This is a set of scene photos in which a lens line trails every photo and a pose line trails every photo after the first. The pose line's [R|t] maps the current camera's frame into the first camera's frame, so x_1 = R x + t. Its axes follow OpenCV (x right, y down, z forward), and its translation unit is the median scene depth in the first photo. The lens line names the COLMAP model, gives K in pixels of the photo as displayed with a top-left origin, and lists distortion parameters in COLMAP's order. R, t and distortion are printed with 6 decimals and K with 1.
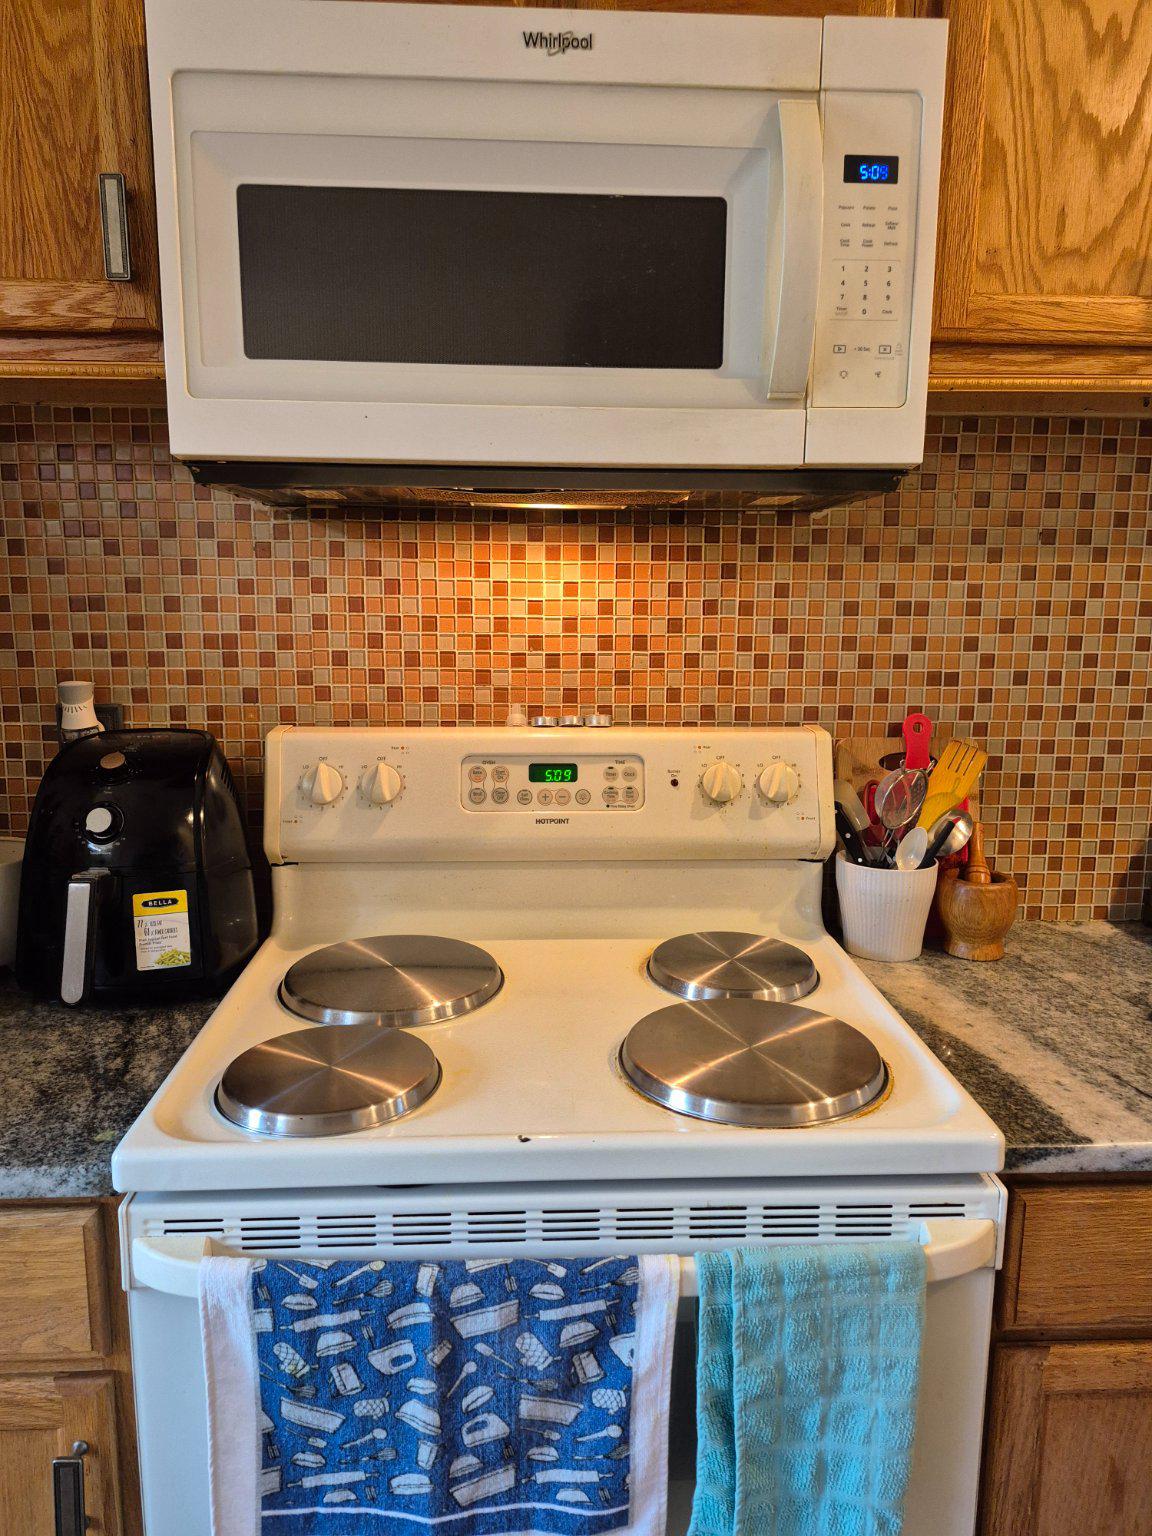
lens RADIAL K [[1073.9, 0, 579.1], [0, 1073.9, 769.5], [0, 0, 1]] dist [0.075795, -0.085888]
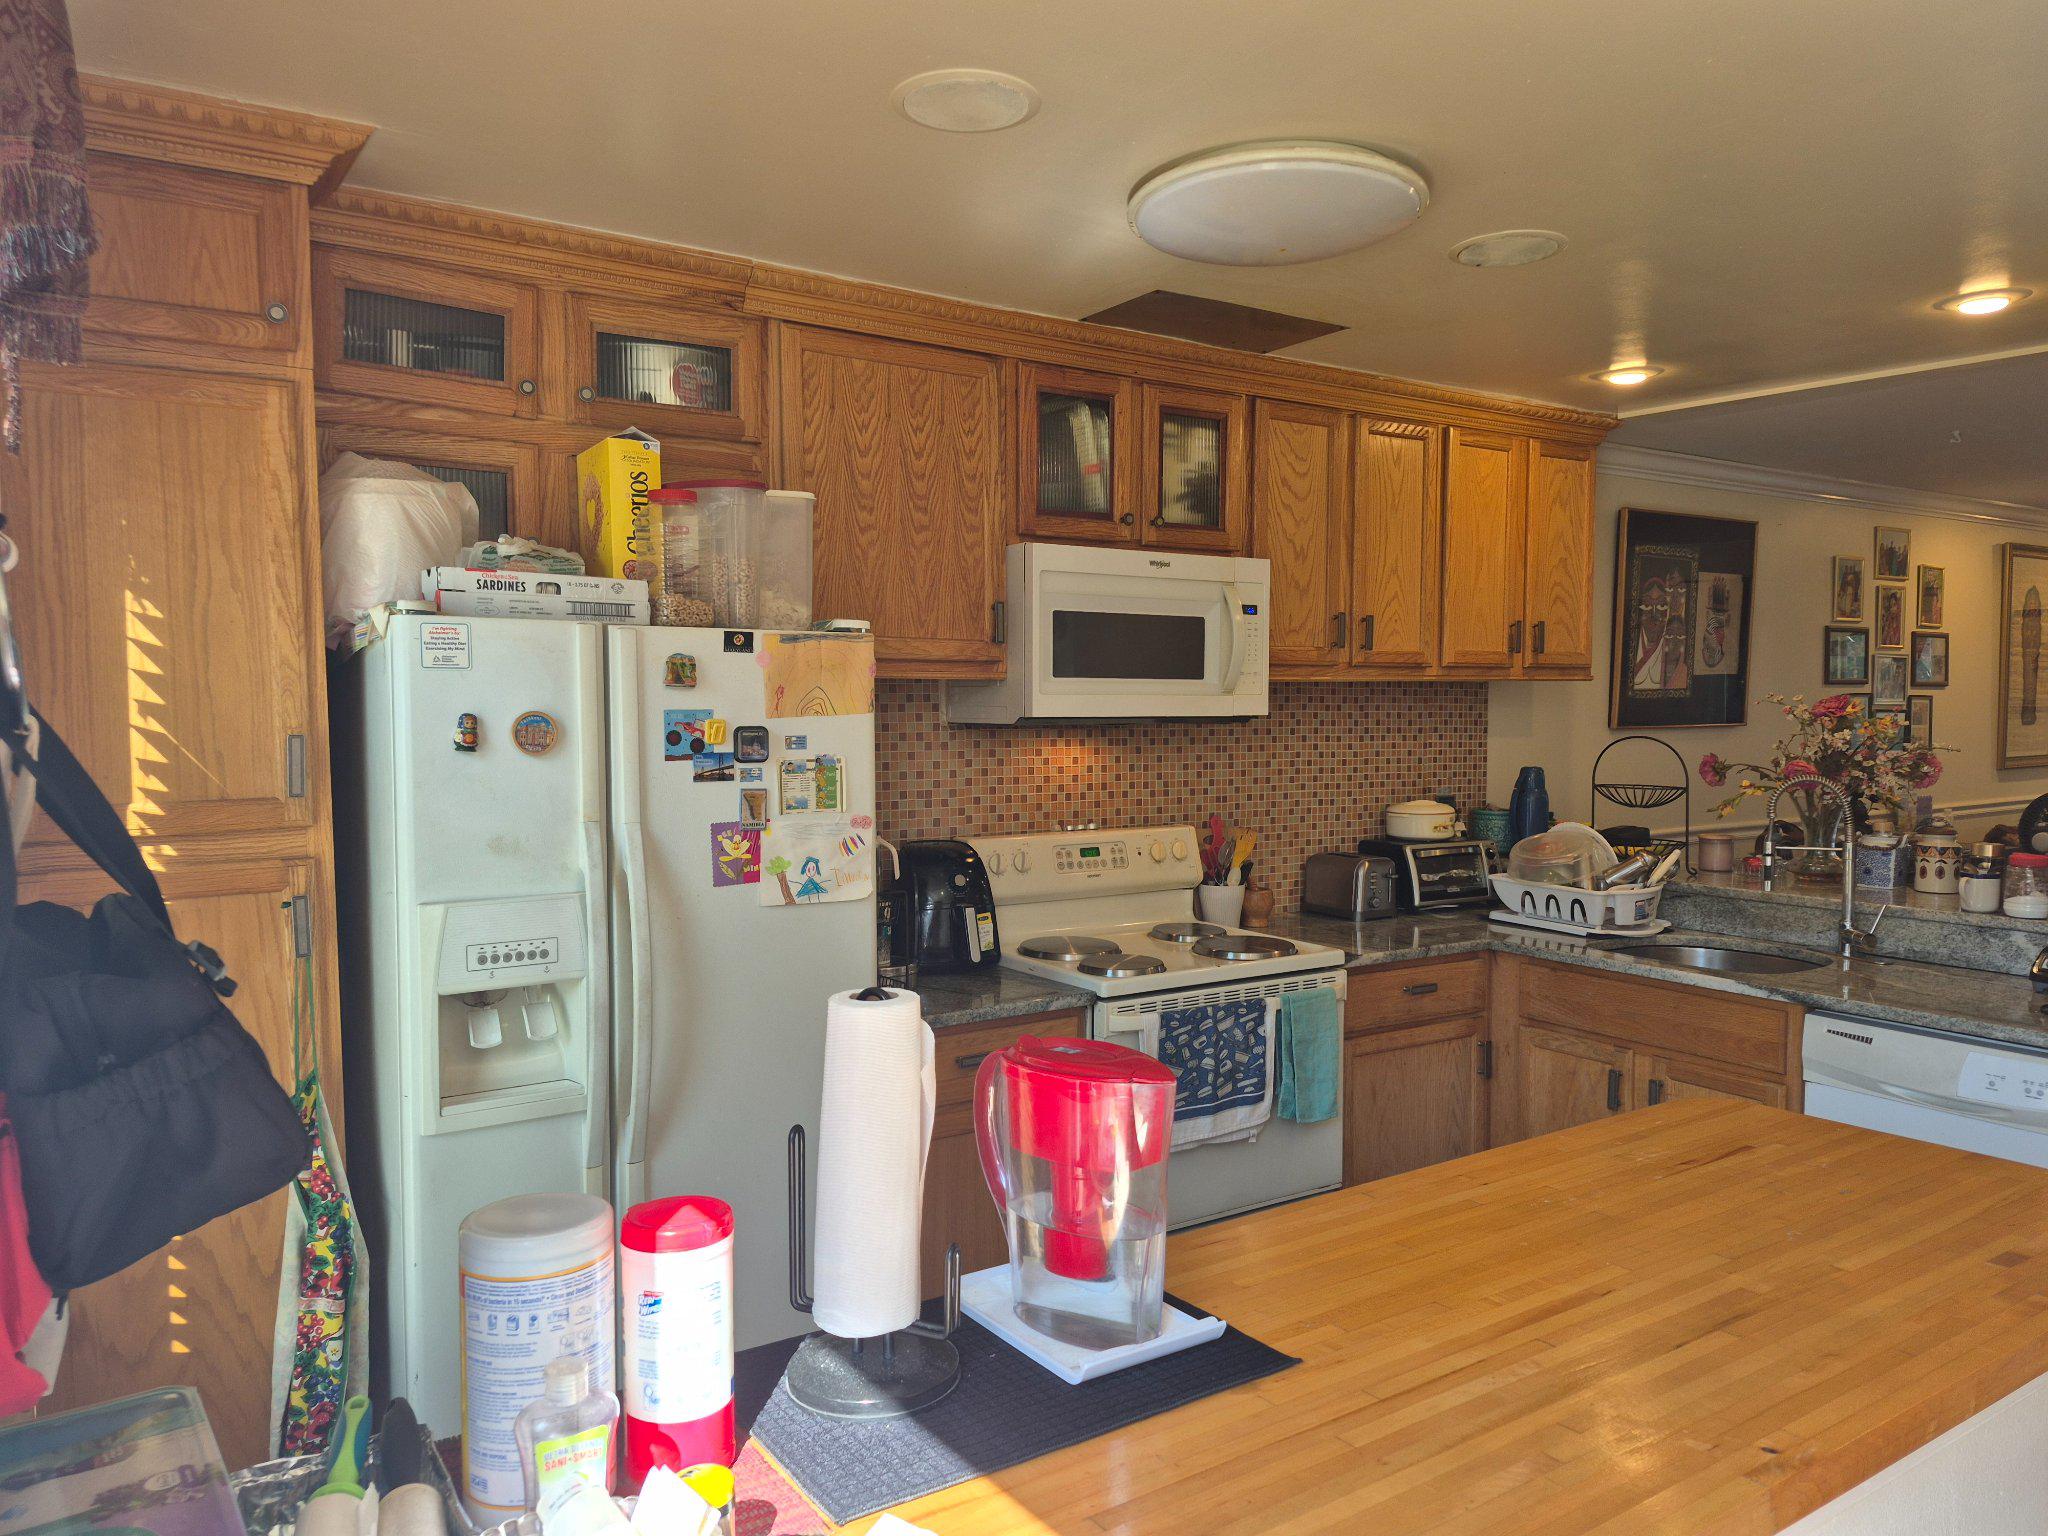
lens RADIAL K [[1431.8, 0, 1023.5], [0, 1431.8, 775.0], [0, 0, 1]] dist [0.075795, -0.085888]
pose [[0.858764, -0.031630, 0.511394, -1.681353], [0.089931, 0.991903, -0.089669, 0.099743], [-0.504417, 0.122994, 0.854655, -1.399932]]
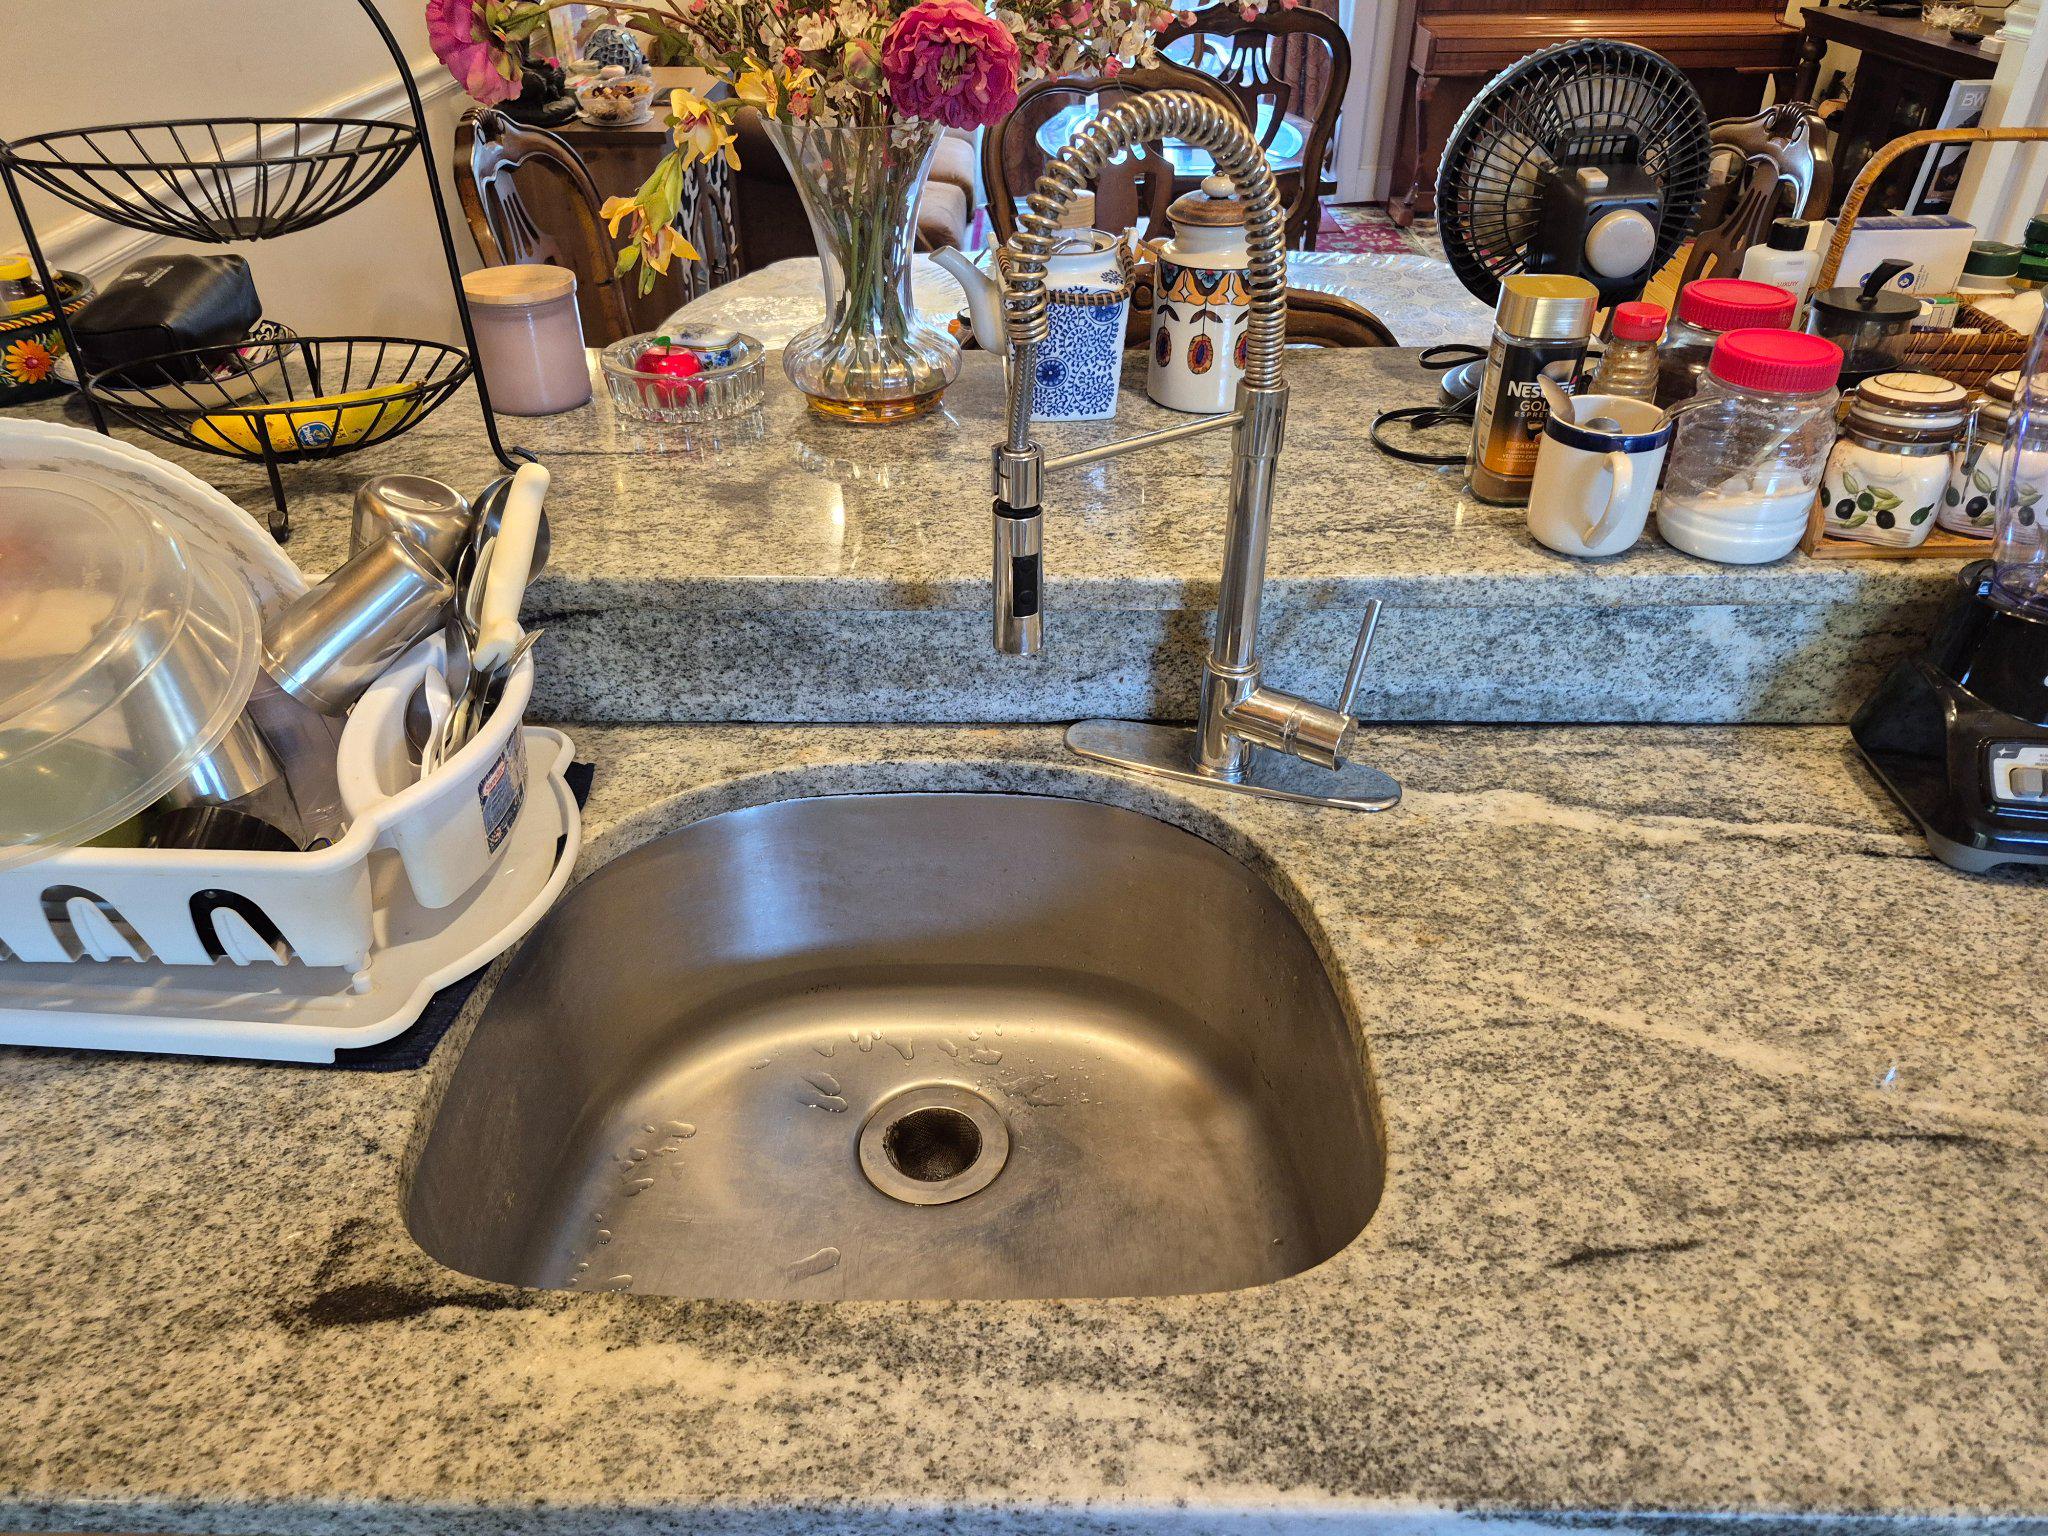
lens RADIAL K [[1431.8, 0, 1019.9], [0, 1431.8, 775.2], [0, 0, 1]] dist [0.075795, -0.085888]
pose [[0.059896, -0.559765, 0.826484, 0.493234], [0.165812, 0.822047, 0.544744, -0.123799], [-0.984337, 0.104413, 0.142053, 0.285432]]
